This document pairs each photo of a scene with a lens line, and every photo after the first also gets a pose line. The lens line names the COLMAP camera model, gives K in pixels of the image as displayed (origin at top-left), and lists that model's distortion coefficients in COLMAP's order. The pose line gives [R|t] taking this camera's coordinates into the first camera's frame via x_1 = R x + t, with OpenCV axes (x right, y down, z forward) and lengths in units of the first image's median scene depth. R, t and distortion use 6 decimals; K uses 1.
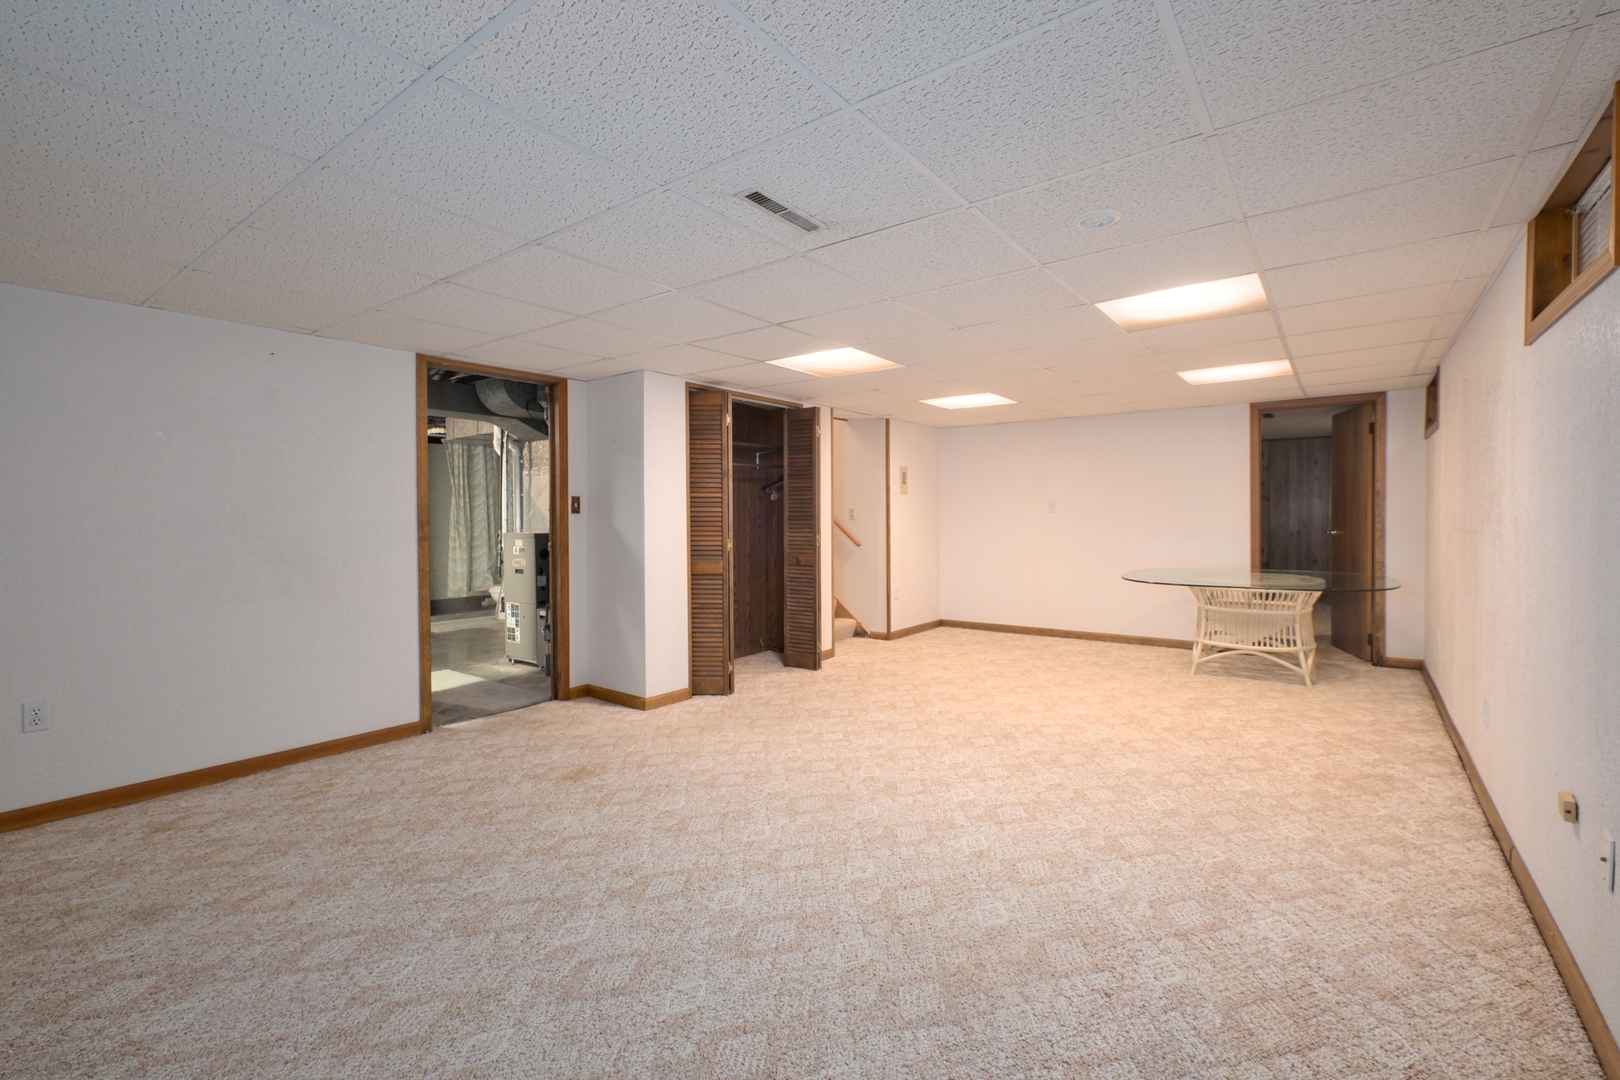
lens RADIAL K [[719.1, 0, 808.5], [0, 719.1, 529.0], [0, 0, 1]] dist [-0.002159, 0.000315]
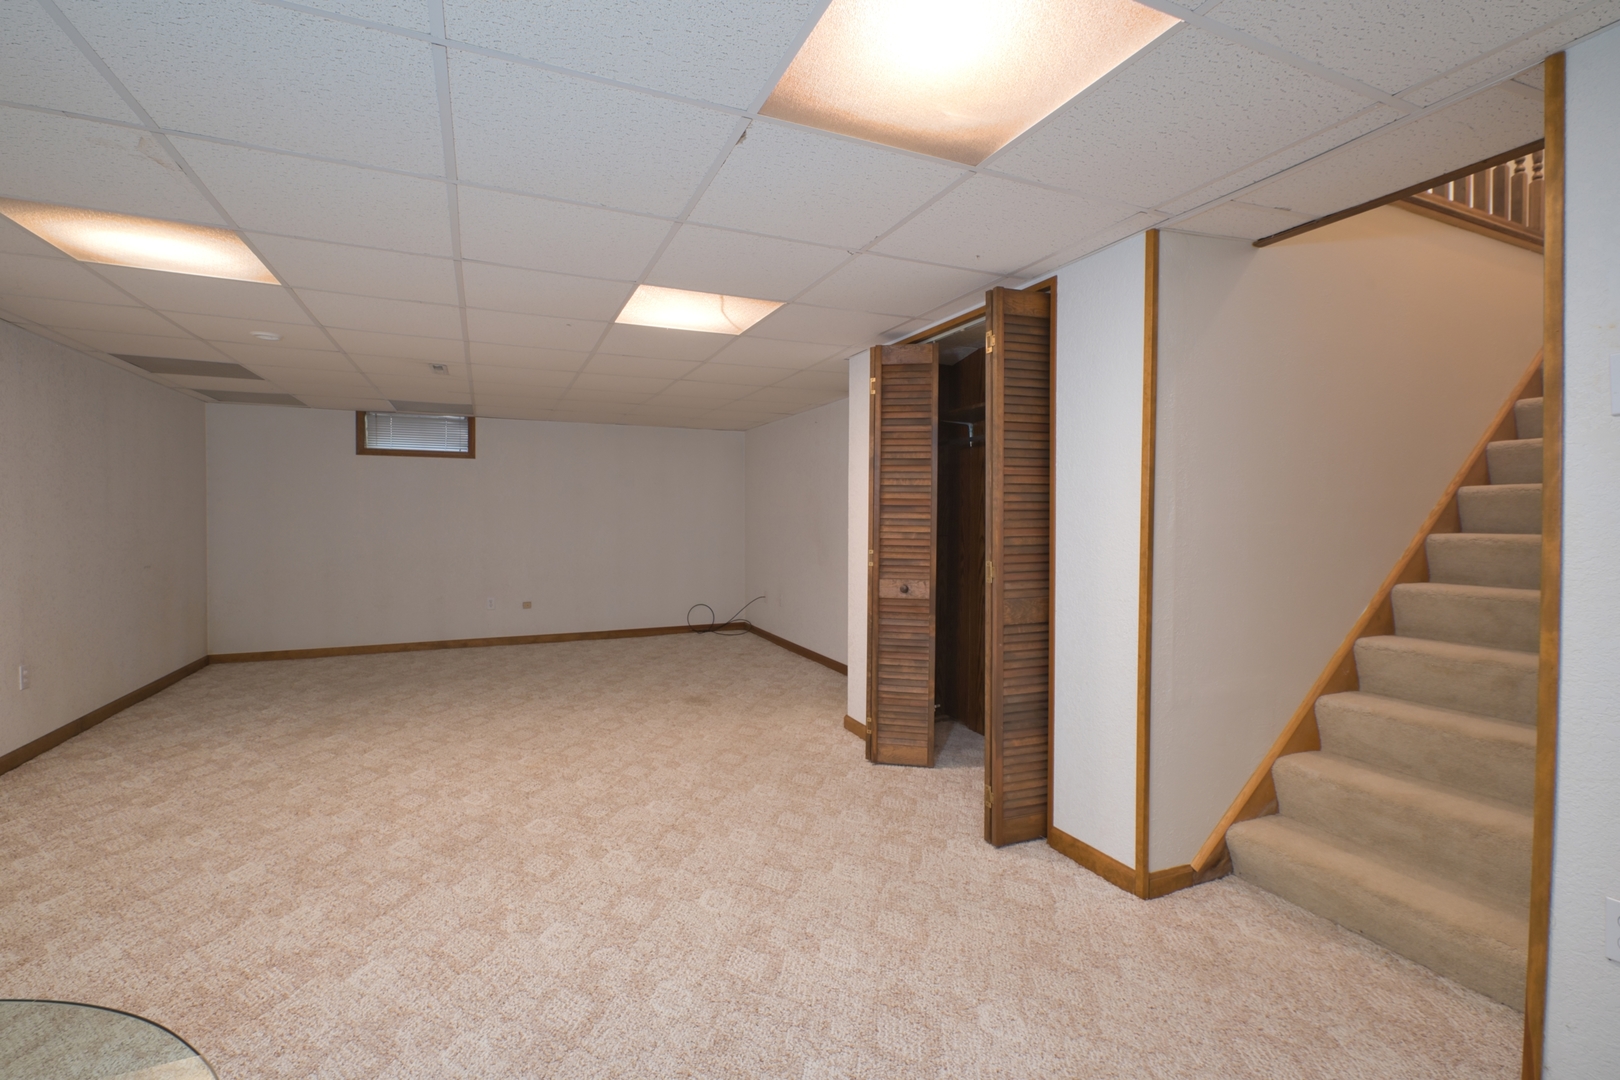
lens RADIAL K [[719.1, 0, 808.5], [0, 719.1, 529.0], [0, 0, 1]] dist [-0.002159, 0.000315]
pose [[-0.483265, 0.019009, -0.875268, 0.771675], [-0.017765, 0.999345, 0.031512, -0.040716], [0.875294, 0.030778, -0.482611, 1.786127]]
